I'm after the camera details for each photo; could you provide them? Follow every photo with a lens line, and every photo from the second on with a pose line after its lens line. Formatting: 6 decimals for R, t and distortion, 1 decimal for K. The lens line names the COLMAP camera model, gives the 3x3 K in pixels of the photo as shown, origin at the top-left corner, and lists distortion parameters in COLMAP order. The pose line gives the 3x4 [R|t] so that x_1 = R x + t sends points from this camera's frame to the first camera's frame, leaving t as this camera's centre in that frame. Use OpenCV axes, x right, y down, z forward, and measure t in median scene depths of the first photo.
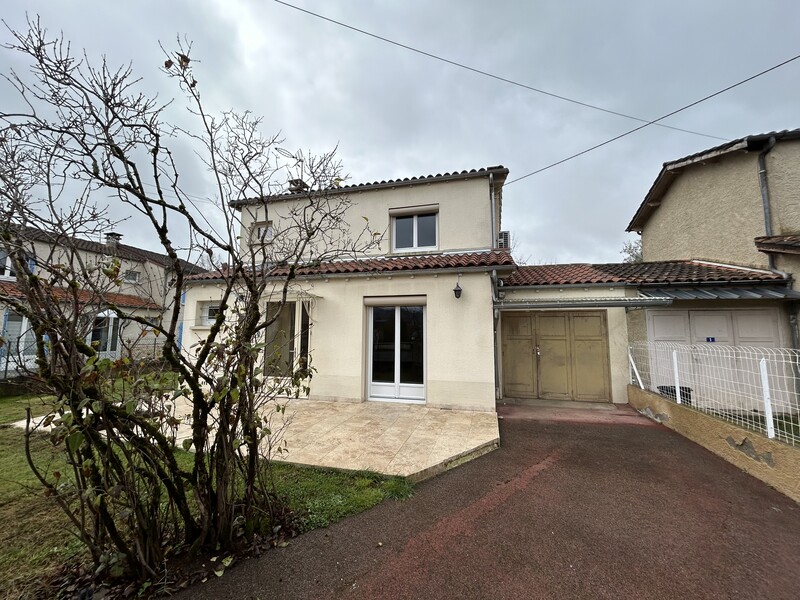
lens RADIAL K [[321.1, 0, 400.0], [0, 321.1, 298.2], [0, 0, 1]] dist [0.001814, 0.000052]
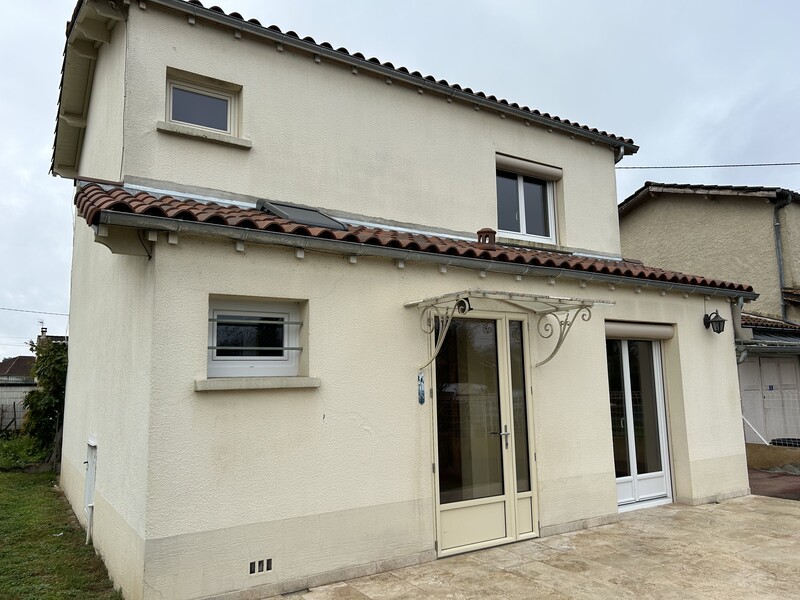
lens RADIAL K [[606.6, 0, 399.8], [0, 606.6, 300.8], [0, 0, 1]] dist [0.006193, -0.000639]
pose [[0.666902, 0.085731, 0.740197, -0.931889], [-0.056275, 0.996317, -0.064693, 0.040951], [-0.743017, 0.001490, 0.669271, 0.493133]]
